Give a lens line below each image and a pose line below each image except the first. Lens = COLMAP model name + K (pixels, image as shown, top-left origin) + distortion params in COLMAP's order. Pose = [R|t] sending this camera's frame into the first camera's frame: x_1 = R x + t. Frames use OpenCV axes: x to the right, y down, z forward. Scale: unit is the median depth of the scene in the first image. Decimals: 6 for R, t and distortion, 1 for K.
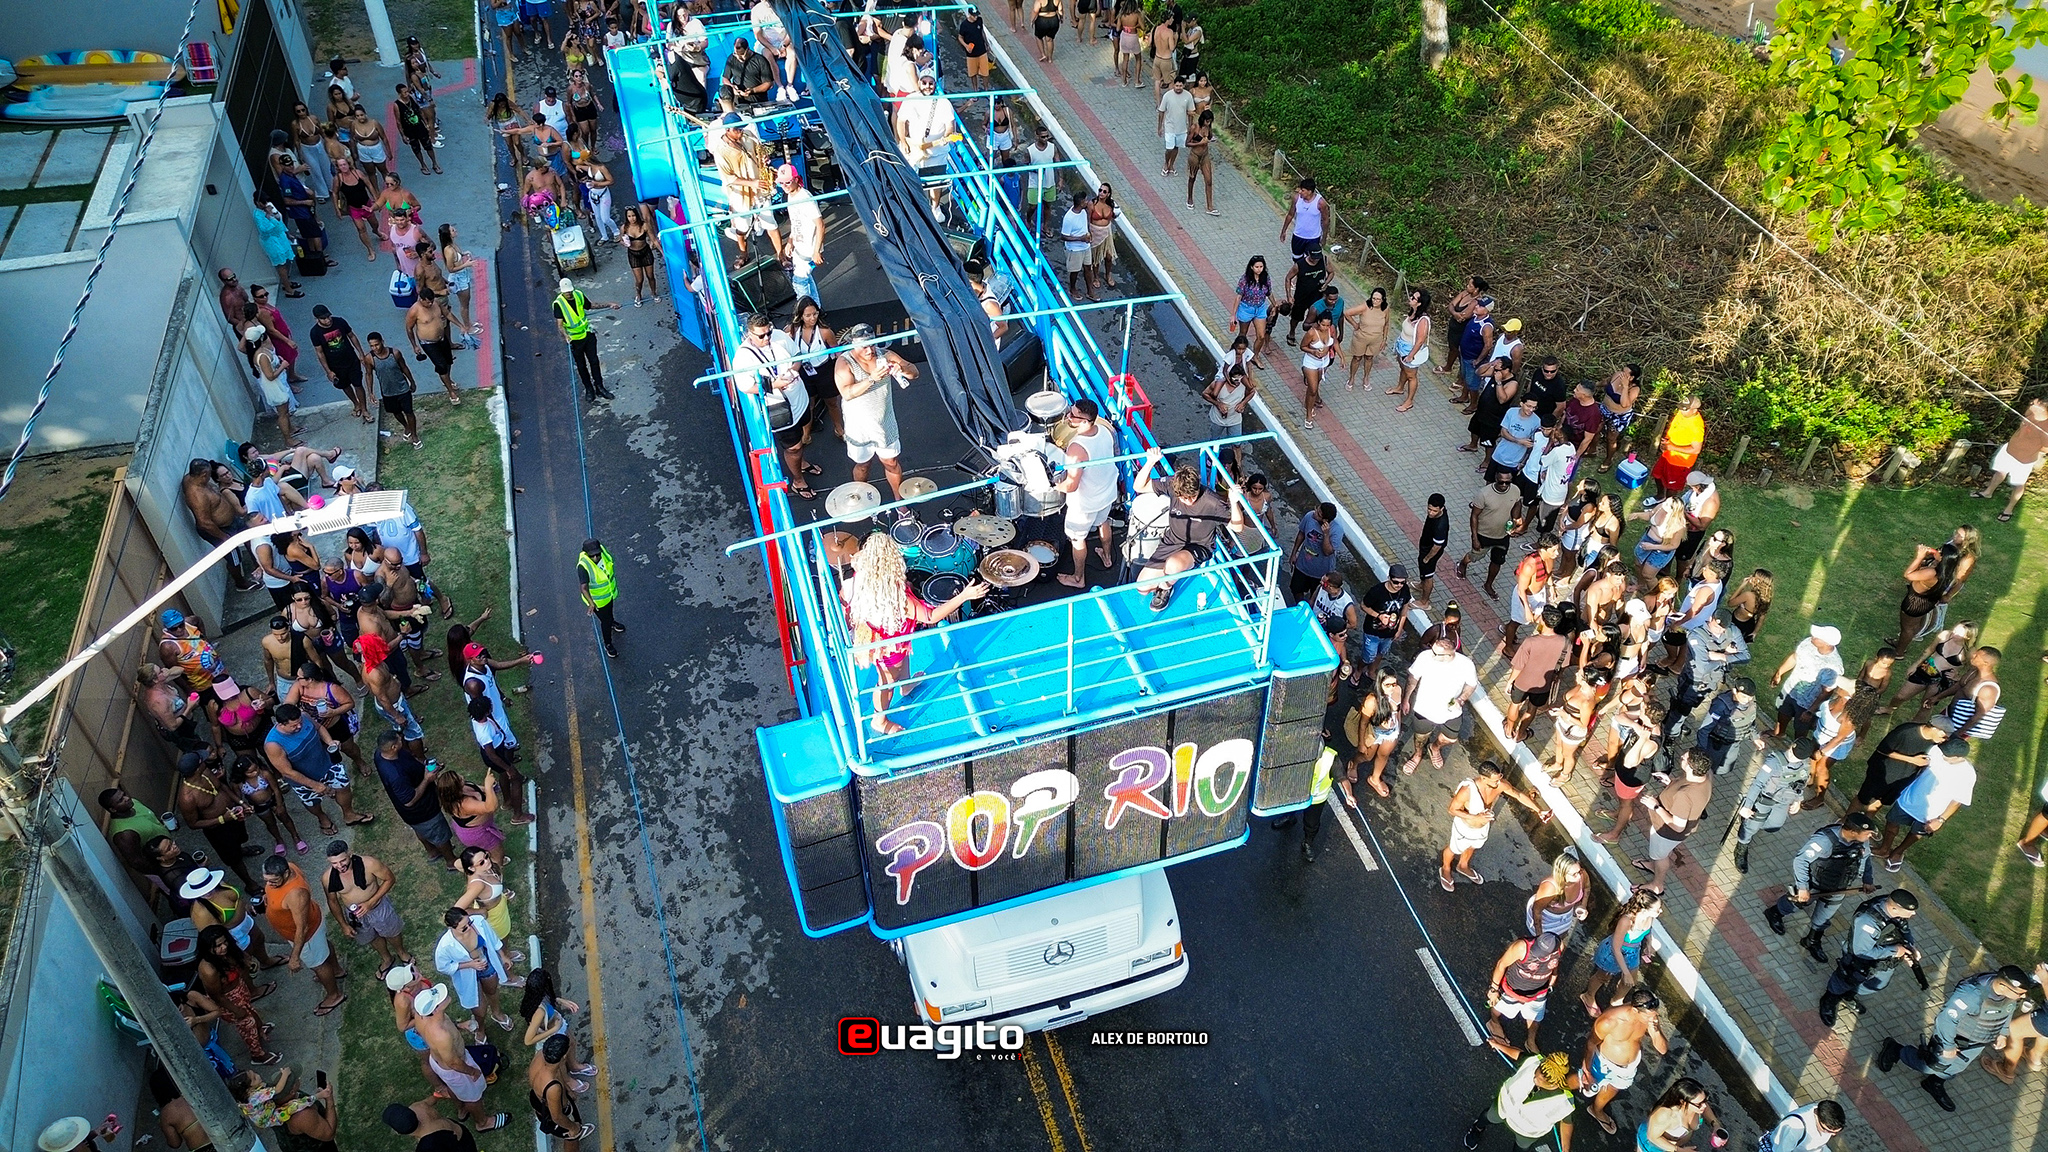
lens RADIAL K [[1441.3, 0, 1024.0], [0, 1441.3, 576.0], [0, 0, 1]] dist [0.073698, -0.080180]
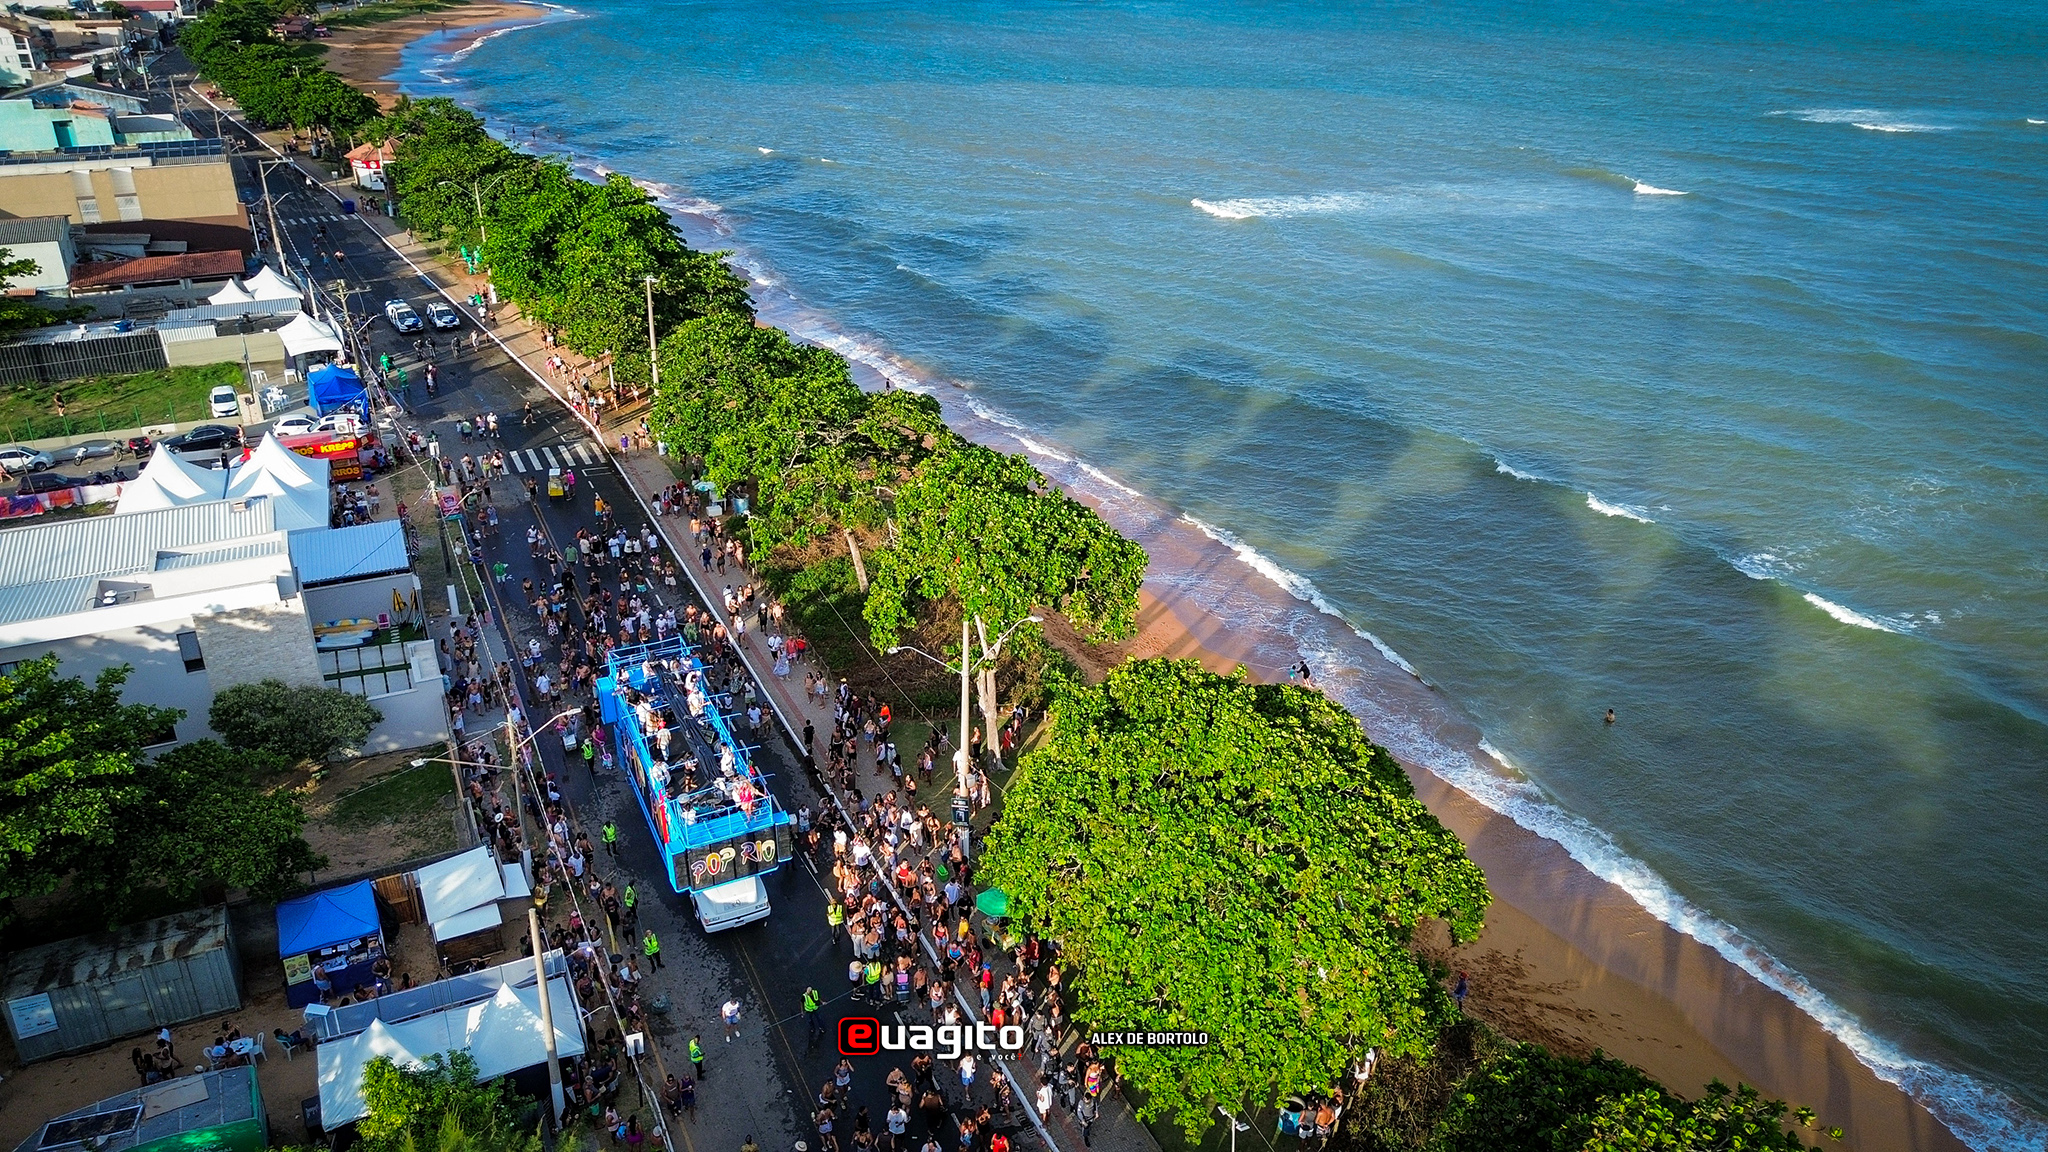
lens RADIAL K [[1441.3, 0, 1024.0], [0, 1441.3, 576.0], [0, 0, 1]] dist [0.073698, -0.080180]
pose [[0.984718, -0.038241, 0.169905, 0.183246], [0.088370, 0.950386, -0.298258, 0.730702], [-0.150069, 0.308715, 0.939241, -3.590626]]
